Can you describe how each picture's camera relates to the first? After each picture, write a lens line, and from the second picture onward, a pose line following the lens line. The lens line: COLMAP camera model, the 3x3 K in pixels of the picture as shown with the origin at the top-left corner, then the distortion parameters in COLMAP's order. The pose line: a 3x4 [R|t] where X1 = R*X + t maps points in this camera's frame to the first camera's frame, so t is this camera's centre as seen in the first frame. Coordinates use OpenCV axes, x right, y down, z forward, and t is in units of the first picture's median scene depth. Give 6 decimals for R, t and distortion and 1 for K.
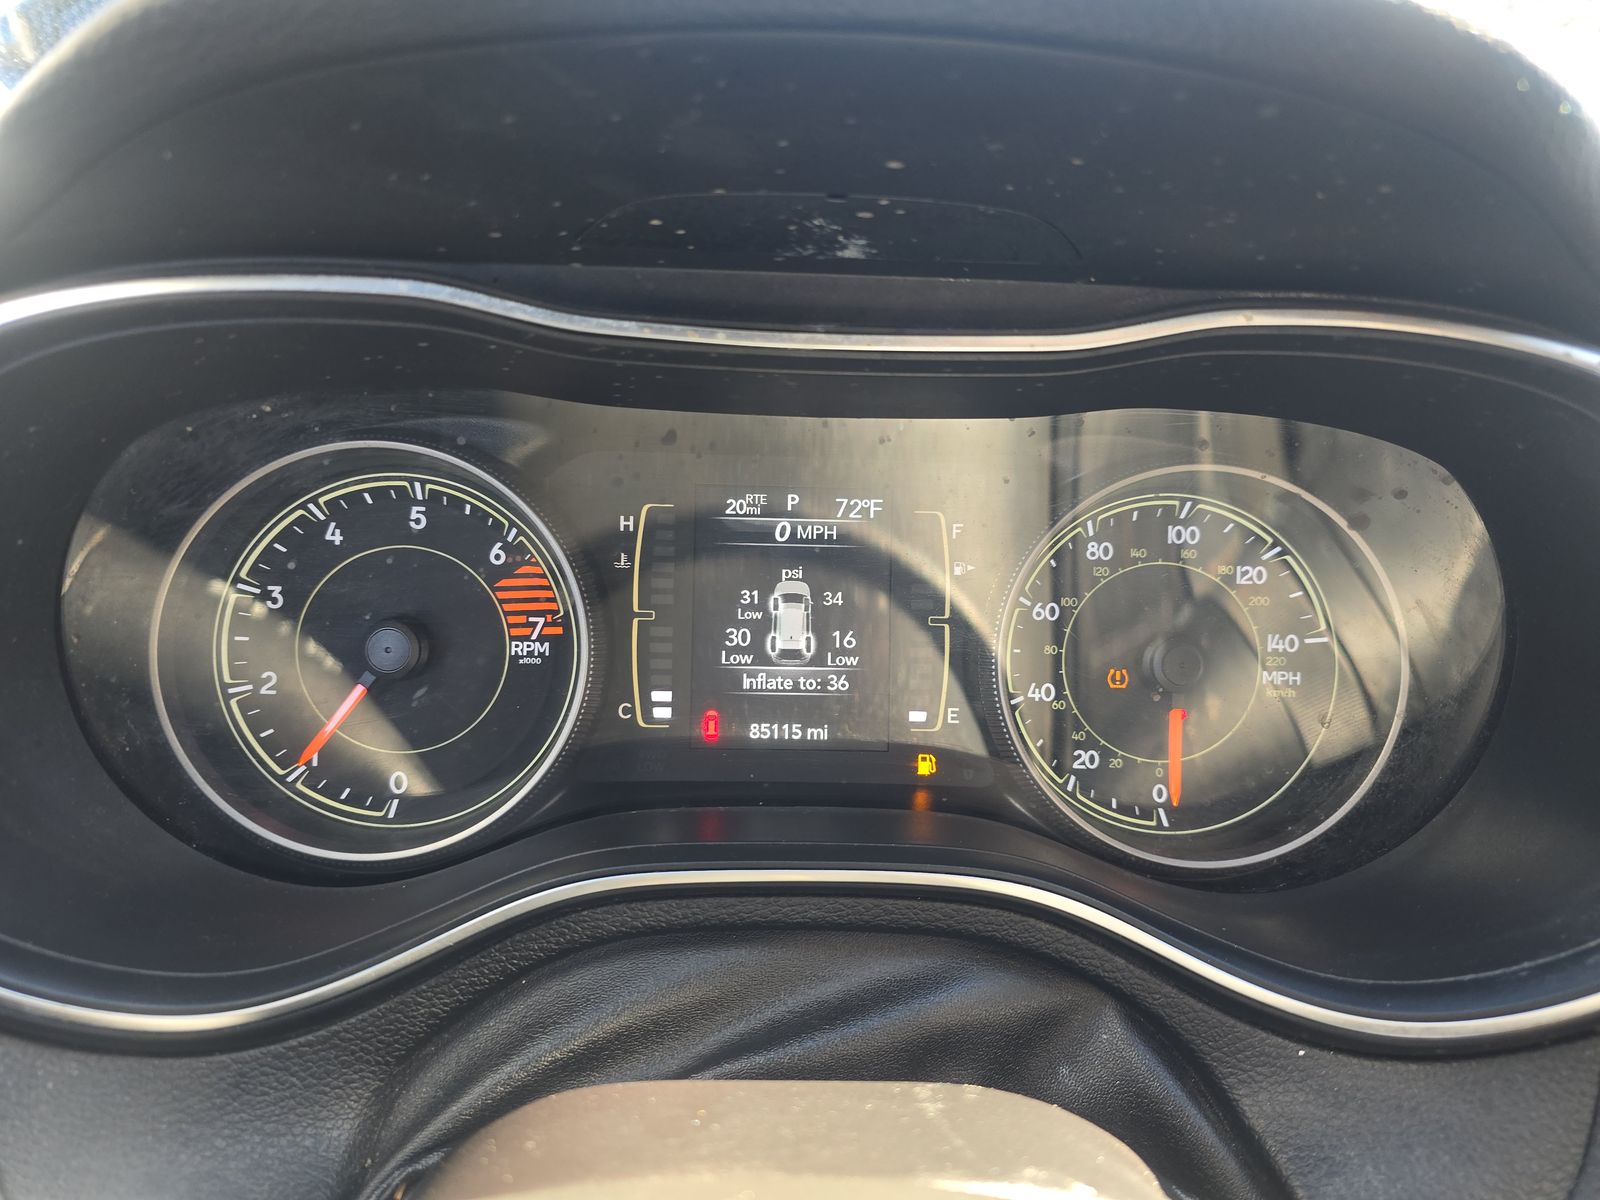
lens RADIAL K [[1098.0, 0, 800.0], [0, 1098.0, 600.0], [0, 0, 1]] dist [0.019094, -0.007907]
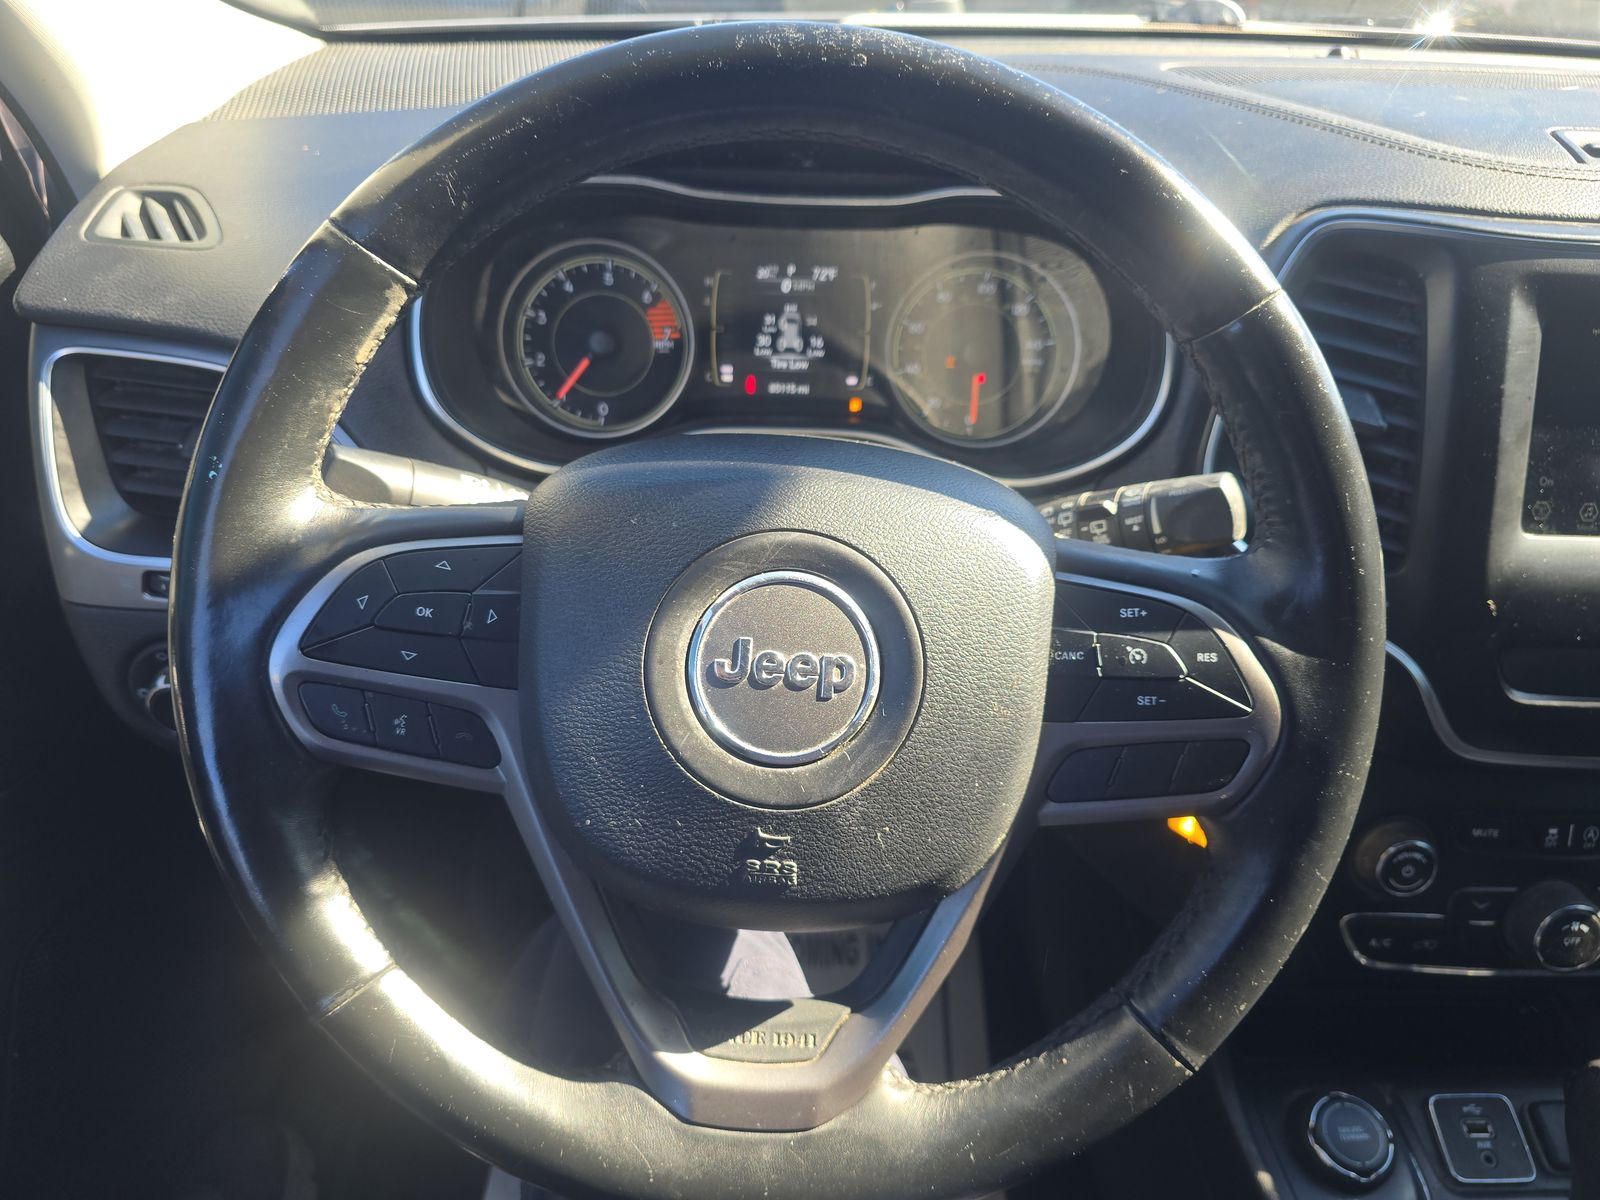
lens RADIAL K [[1117.5, 0, 800.0], [0, 1117.5, 600.0], [0, 0, 1]] dist [0.001192, -0.004239]
pose [[0.999535, 0.010393, -0.028654, 0.074961], [-0.005178, 0.984305, 0.176399, 0.143826], [0.030037, -0.176169, 0.983902, -1.128299]]
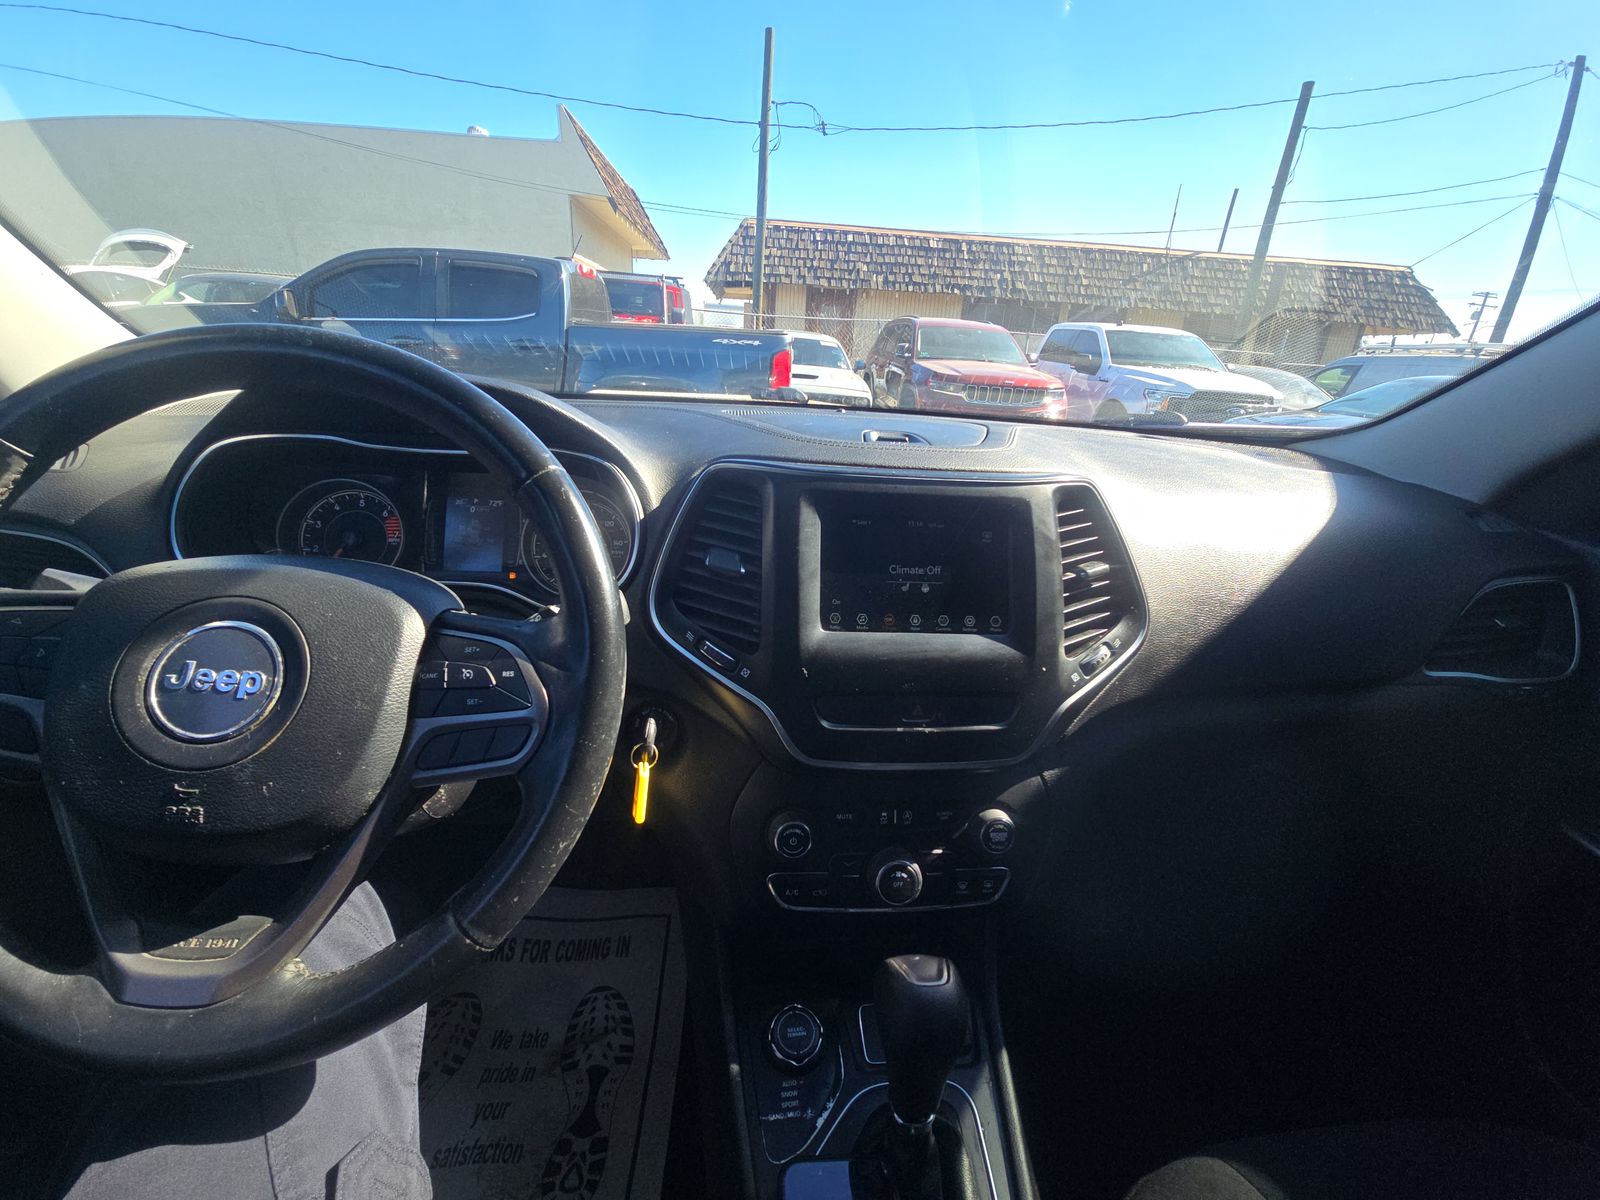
lens RADIAL K [[654.1, 0, 800.0], [0, 654.1, 600.0], [0, 0, 1]] dist [0.000755, -0.000482]
pose [[0.997278, 0.004432, 0.073602, 0.883642], [-0.000820, 0.998797, -0.049030, 0.331547], [-0.073731, 0.048836, 0.996082, -1.156040]]
